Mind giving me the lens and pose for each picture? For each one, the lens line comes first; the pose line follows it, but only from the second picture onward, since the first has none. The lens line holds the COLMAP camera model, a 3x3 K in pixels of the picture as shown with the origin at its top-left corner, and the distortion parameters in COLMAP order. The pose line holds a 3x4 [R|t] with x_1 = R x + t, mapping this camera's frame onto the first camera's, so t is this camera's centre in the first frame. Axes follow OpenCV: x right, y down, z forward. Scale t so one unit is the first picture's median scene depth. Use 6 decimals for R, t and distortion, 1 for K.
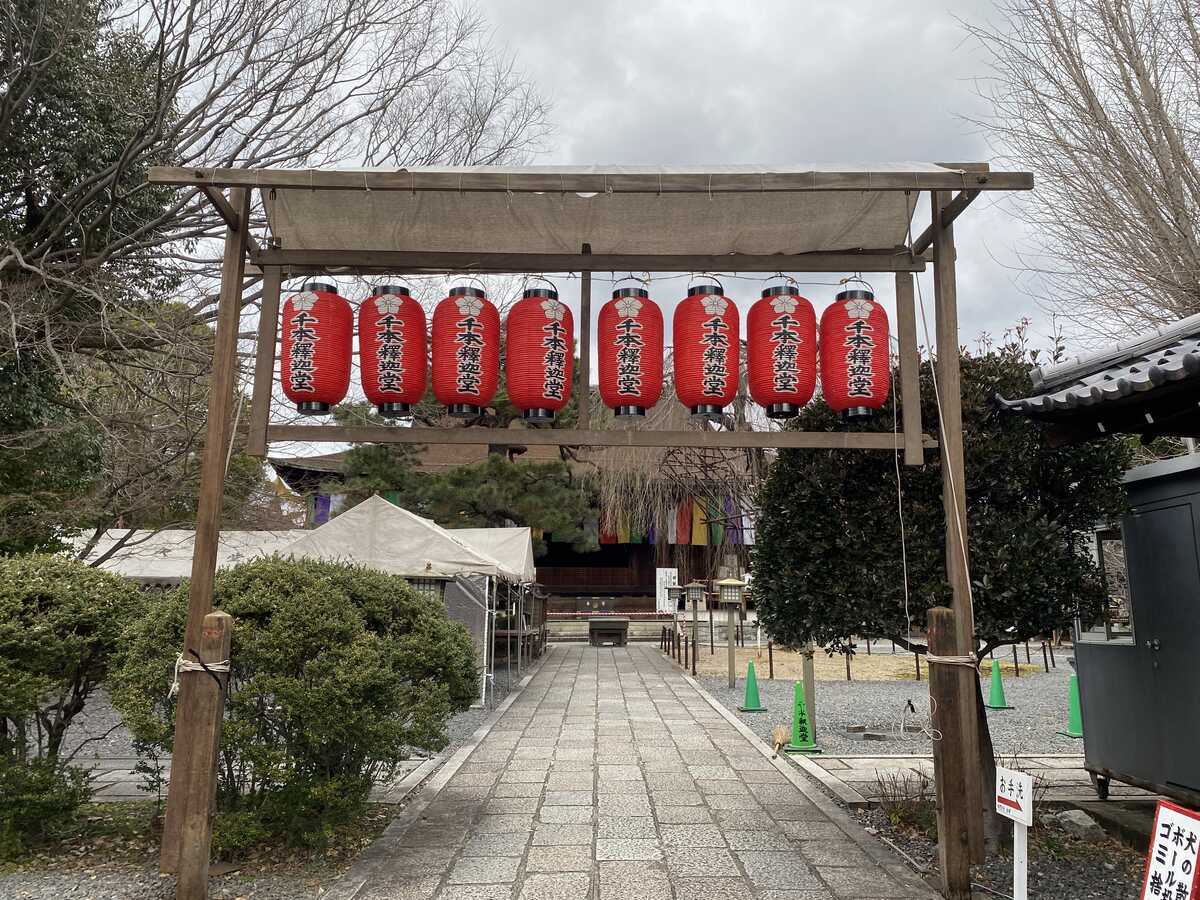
lens RADIAL K [[914.3, 0, 600.4], [0, 914.3, 448.2], [0, 0, 1]] dist [0.004869, 0.000274]
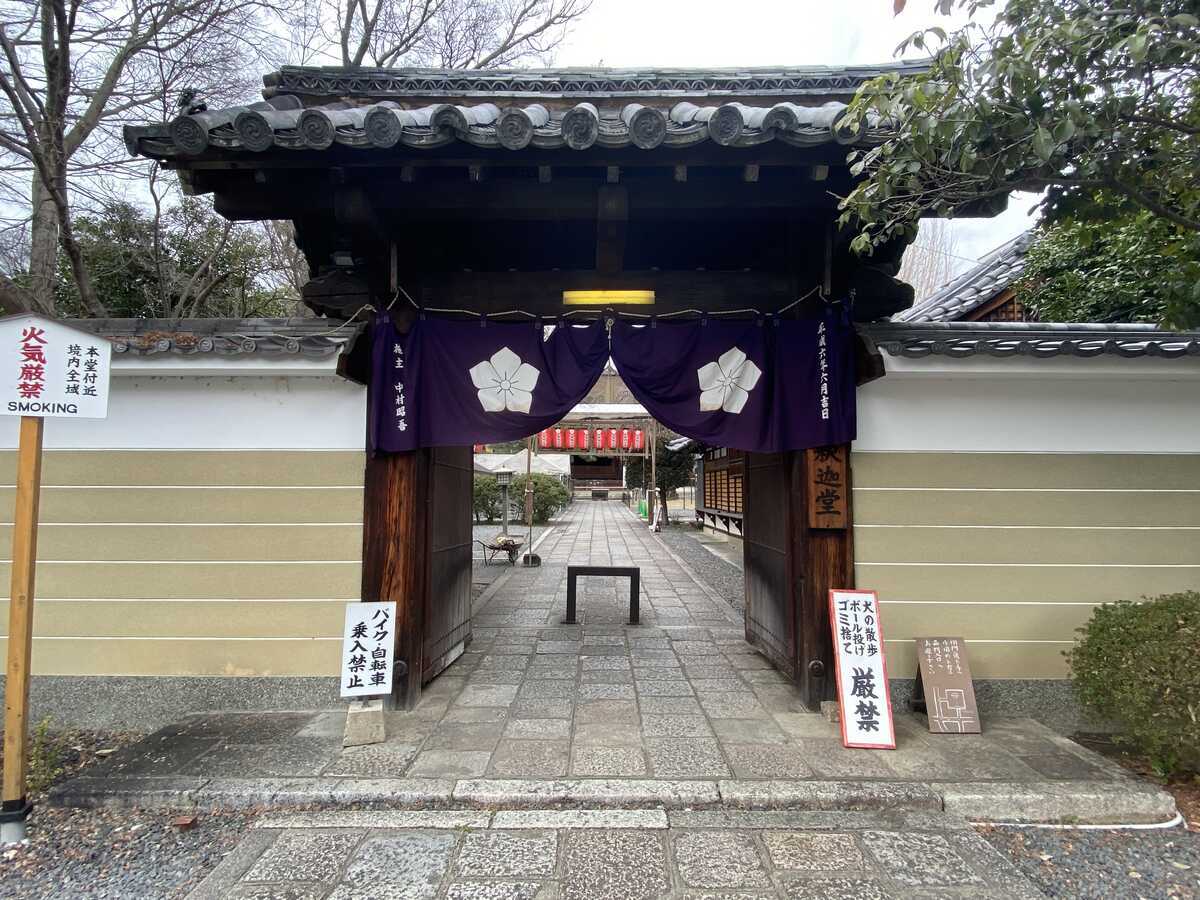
lens RADIAL K [[630.4, 0, 598.7], [0, 630.4, 447.8], [0, 0, 1]] dist [0.000363, 0.000008]
pose [[0.999990, 0.004479, -0.000212, 0.006416], [-0.004428, 0.993835, 0.110782, -0.111149], [0.000707, -0.110780, 0.993845, -0.674712]]
